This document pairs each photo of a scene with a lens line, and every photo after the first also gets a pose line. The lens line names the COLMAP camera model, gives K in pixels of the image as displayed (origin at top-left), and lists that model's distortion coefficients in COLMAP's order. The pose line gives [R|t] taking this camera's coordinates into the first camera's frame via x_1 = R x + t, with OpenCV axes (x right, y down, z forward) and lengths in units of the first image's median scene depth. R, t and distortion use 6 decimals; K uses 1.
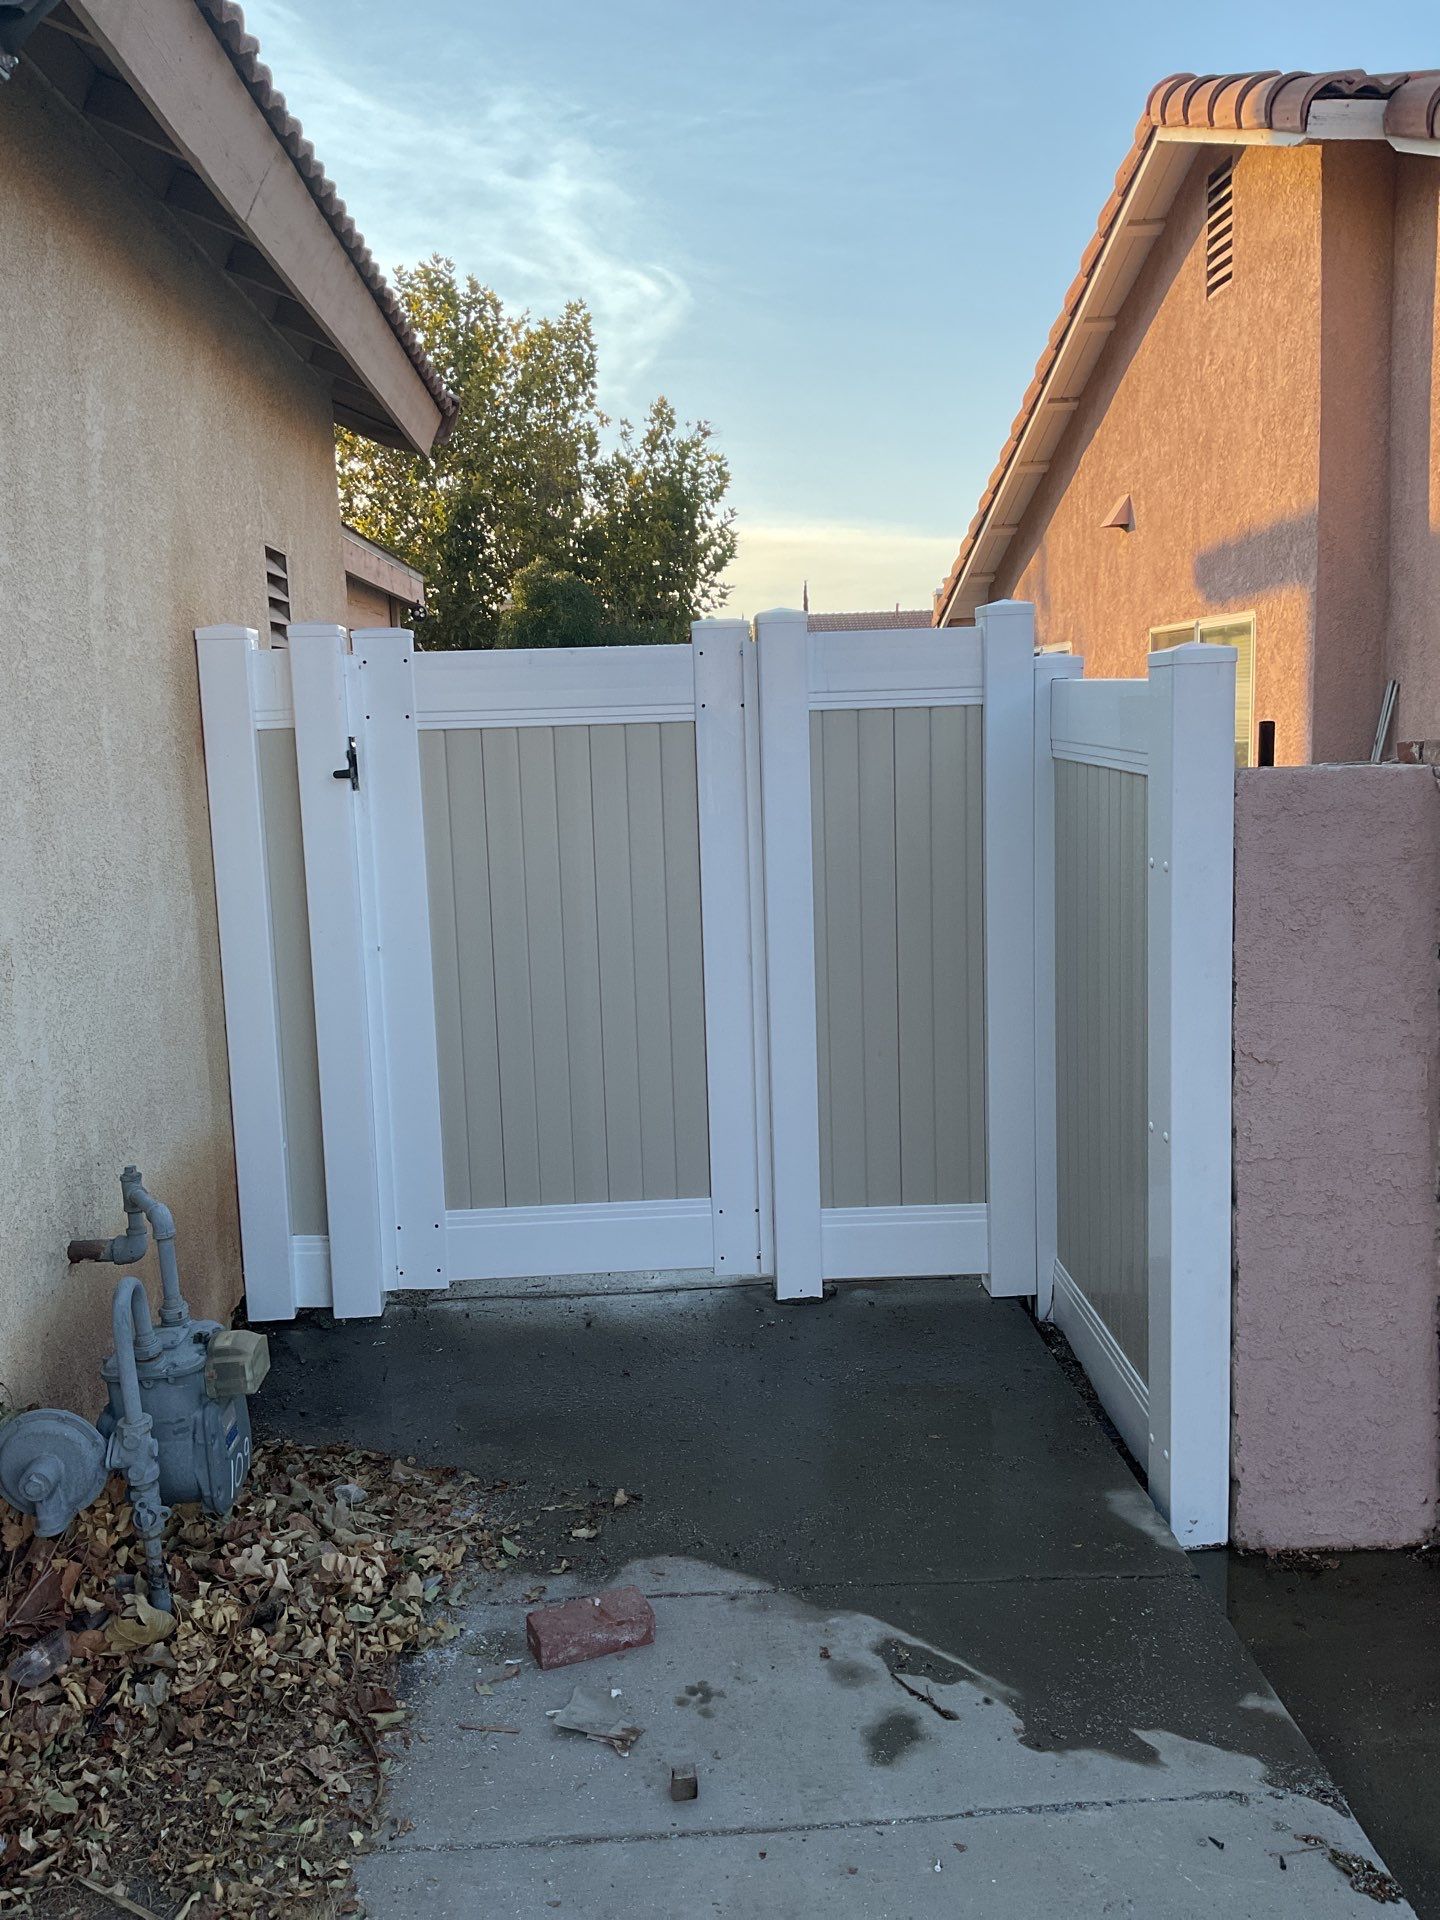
lens RADIAL K [[1602.0, 0, 731.1], [0, 1602.0, 969.5], [0, 0, 1]] dist [0.055490, -0.102572]
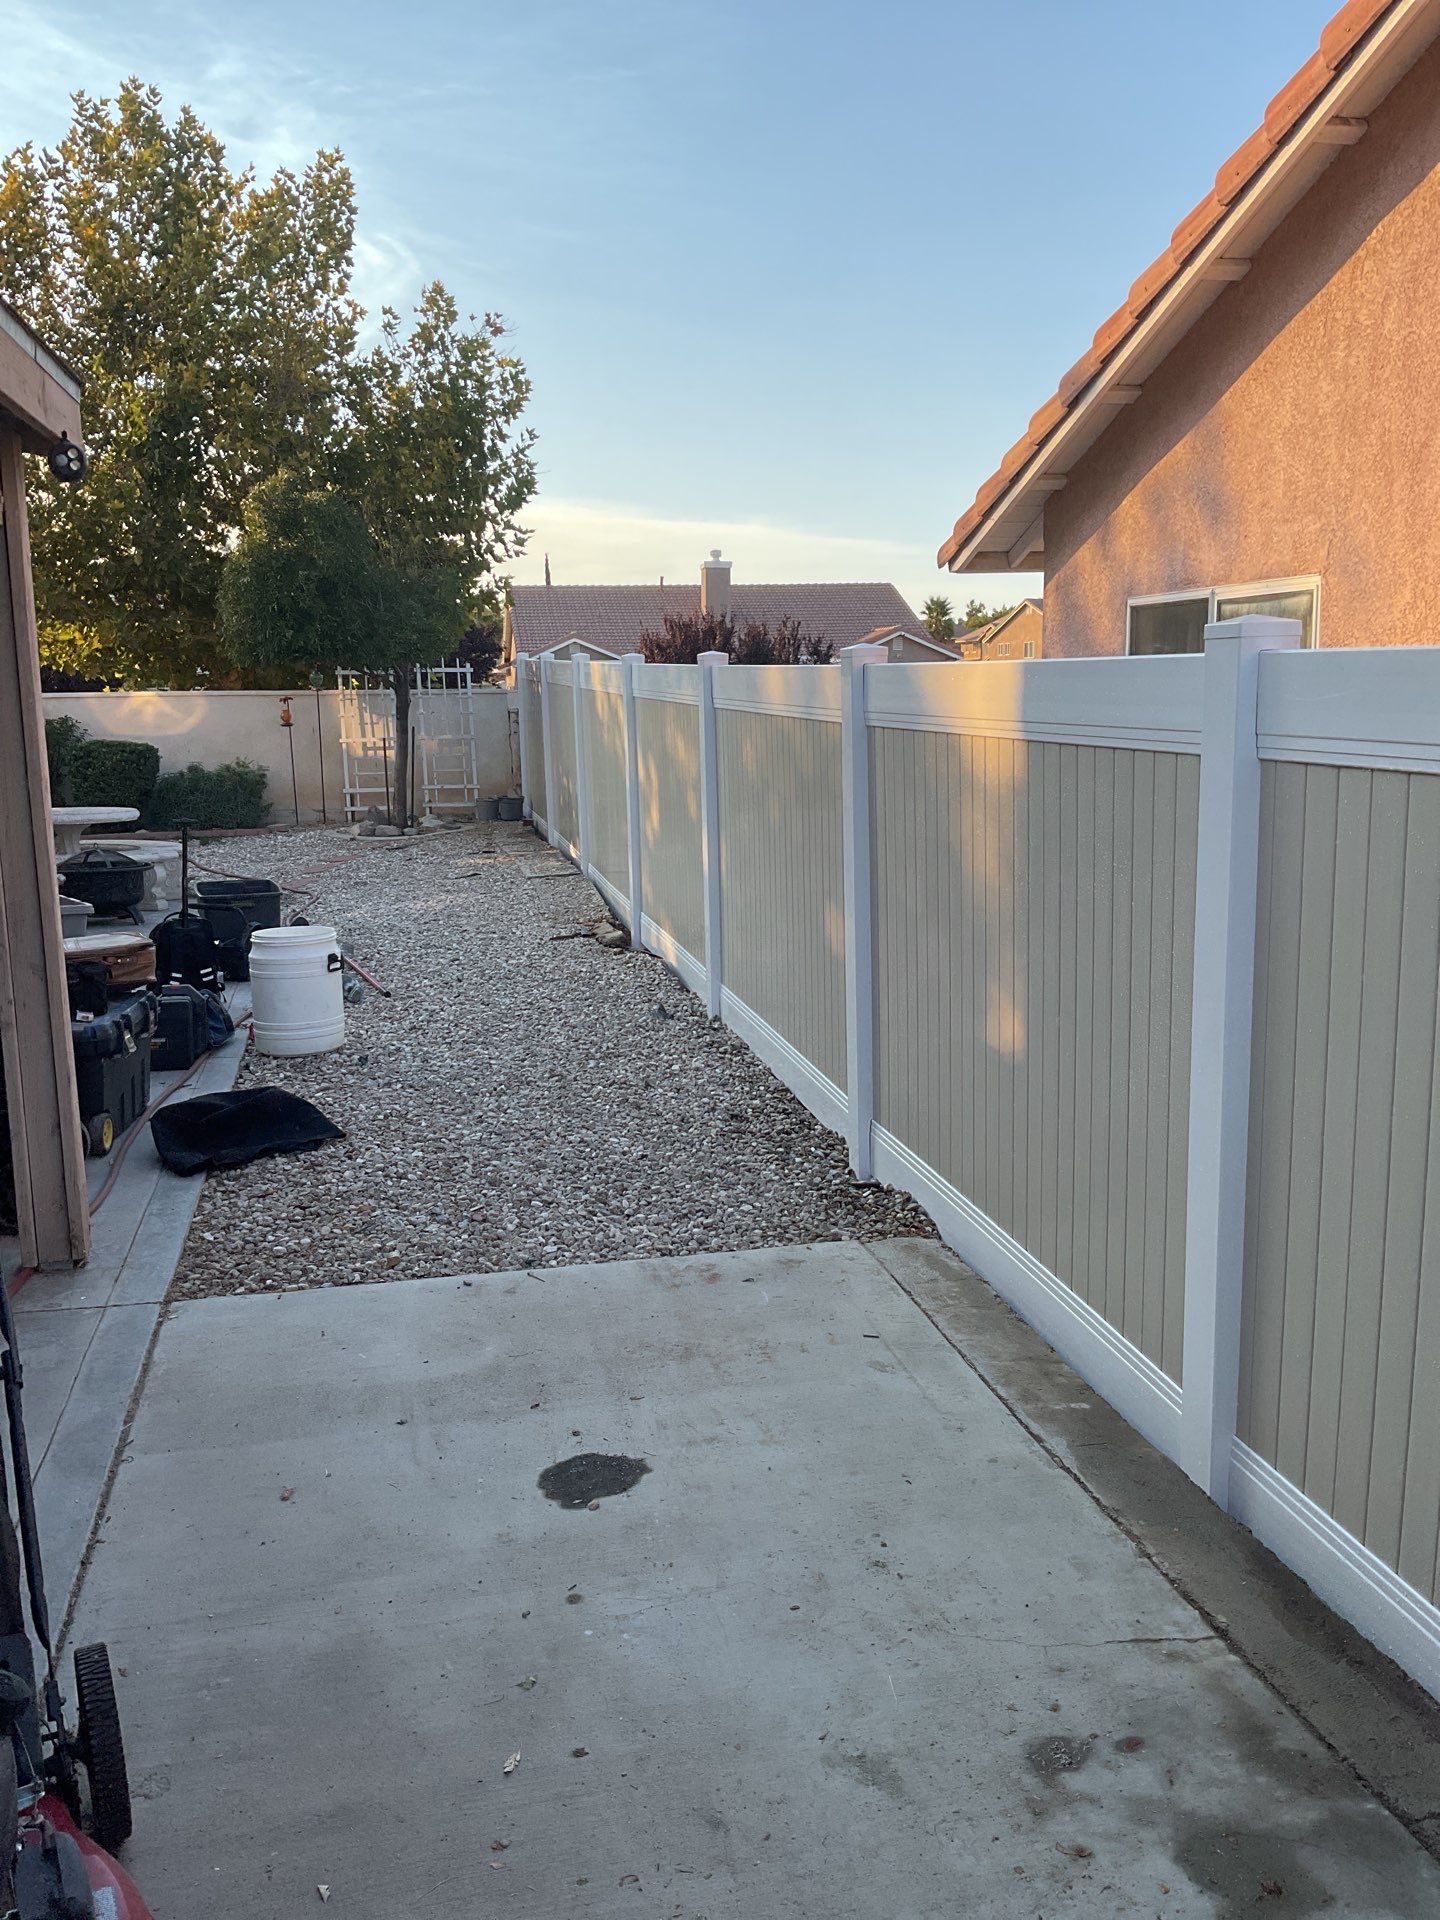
lens RADIAL K [[1602.0, 0, 727.3], [0, 1602.0, 955.6], [0, 0, 1]] dist [0.055490, -0.102572]
pose [[0.986910, -0.011873, 0.160834, -0.129235], [0.011171, 0.999924, 0.005270, -0.133031], [-0.160884, -0.003405, 0.986967, 0.812237]]
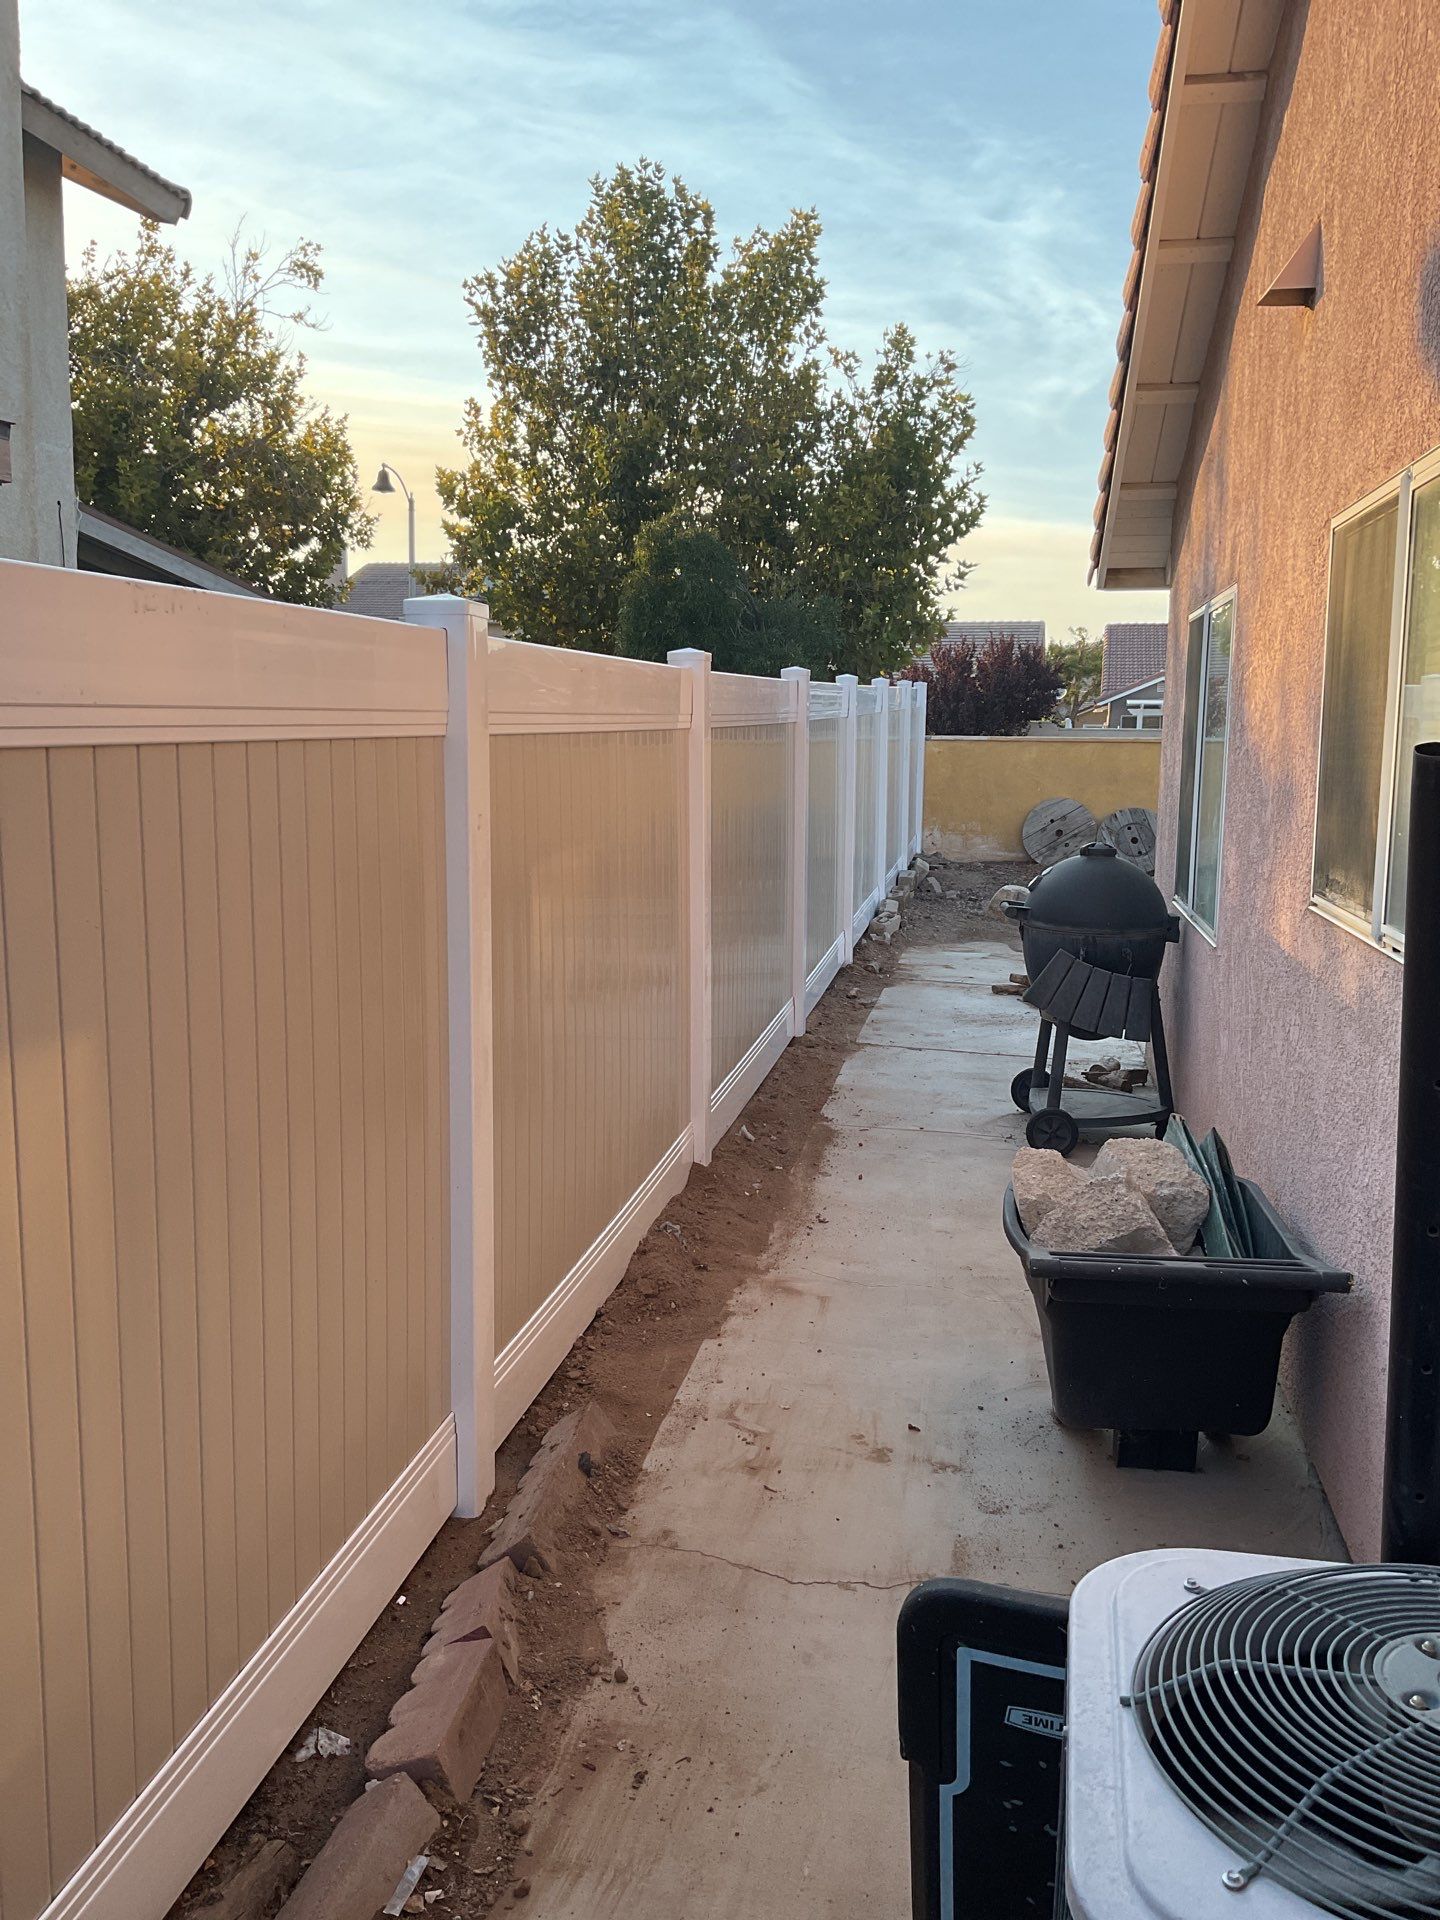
lens RADIAL K [[1602.0, 0, 704.3], [0, 1602.0, 956.4], [0, 0, 1]] dist [0.055490, -0.102572]
pose [[0.967421, 0.078774, -0.240606, 0.300823], [-0.082287, 0.996598, -0.004574, -0.124194], [0.239427, 0.024224, 0.970612, 0.805680]]
